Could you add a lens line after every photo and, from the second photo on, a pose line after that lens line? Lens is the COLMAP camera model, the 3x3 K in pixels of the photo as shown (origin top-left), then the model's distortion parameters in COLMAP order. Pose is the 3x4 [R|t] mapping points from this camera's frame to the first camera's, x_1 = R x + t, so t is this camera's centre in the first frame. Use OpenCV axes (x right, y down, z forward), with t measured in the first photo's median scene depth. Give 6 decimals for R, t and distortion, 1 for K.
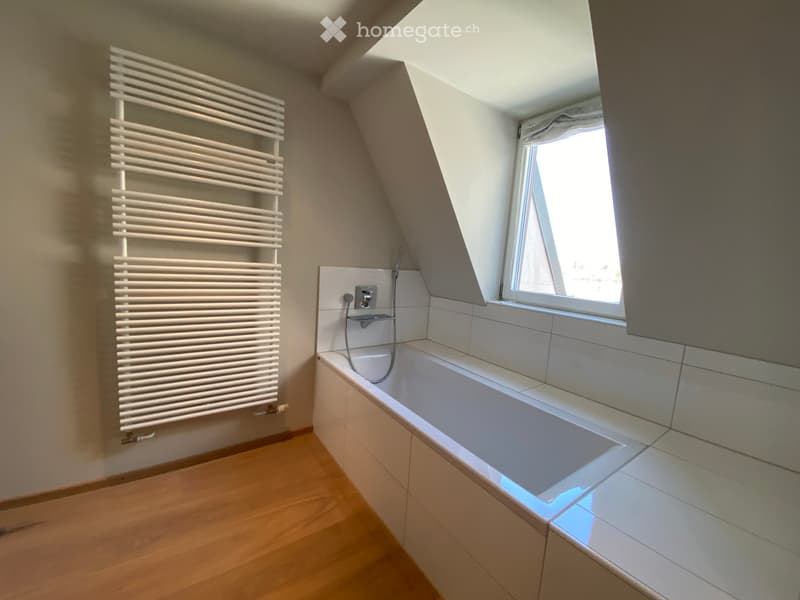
lens RADIAL K [[325.0, 0, 398.7], [0, 325.0, 297.6], [0, 0, 1]] dist [-0.002475, -0.006848]
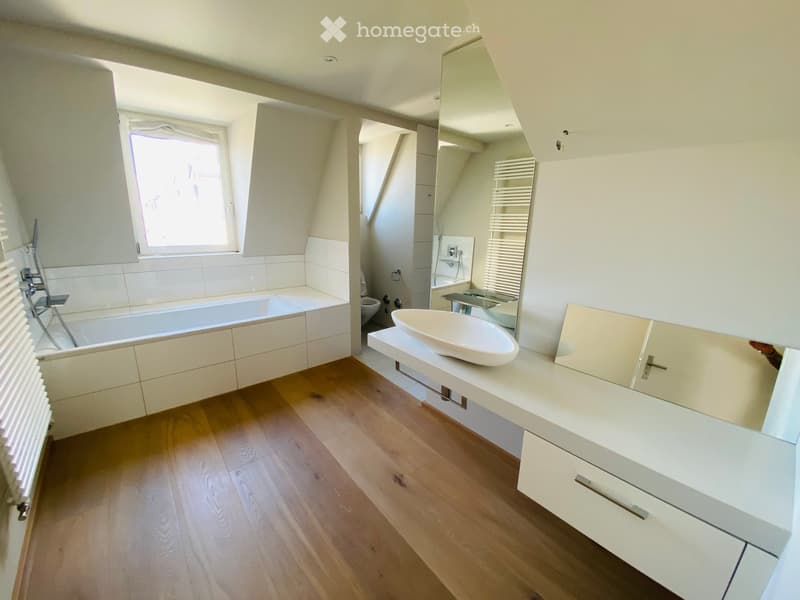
lens RADIAL K [[325.0, 0, 396.0], [0, 325.0, 302.7], [0, 0, 1]] dist [-0.002475, -0.006848]
pose [[-0.082872, -0.319094, 0.944093, -1.250389], [0.084220, 0.941720, 0.325685, -0.177996], [-0.992995, 0.106502, -0.051168, 0.091350]]
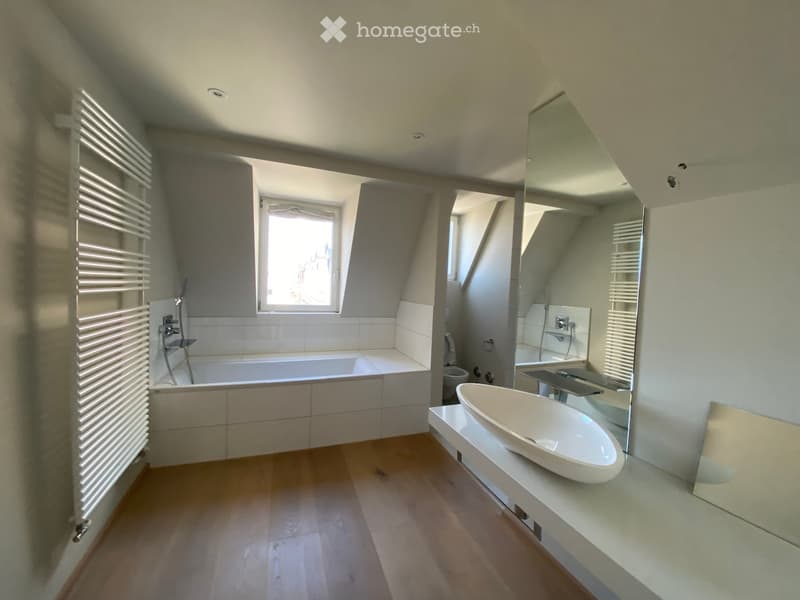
lens RADIAL K [[325.0, 0, 398.5], [0, 325.0, 295.3], [0, 0, 1]] dist [-0.002475, -0.006848]
pose [[0.260811, -0.091520, 0.961042, -1.154685], [0.088403, 0.993578, 0.070628, -0.137671], [-0.961334, 0.066539, 0.267227, -0.038845]]
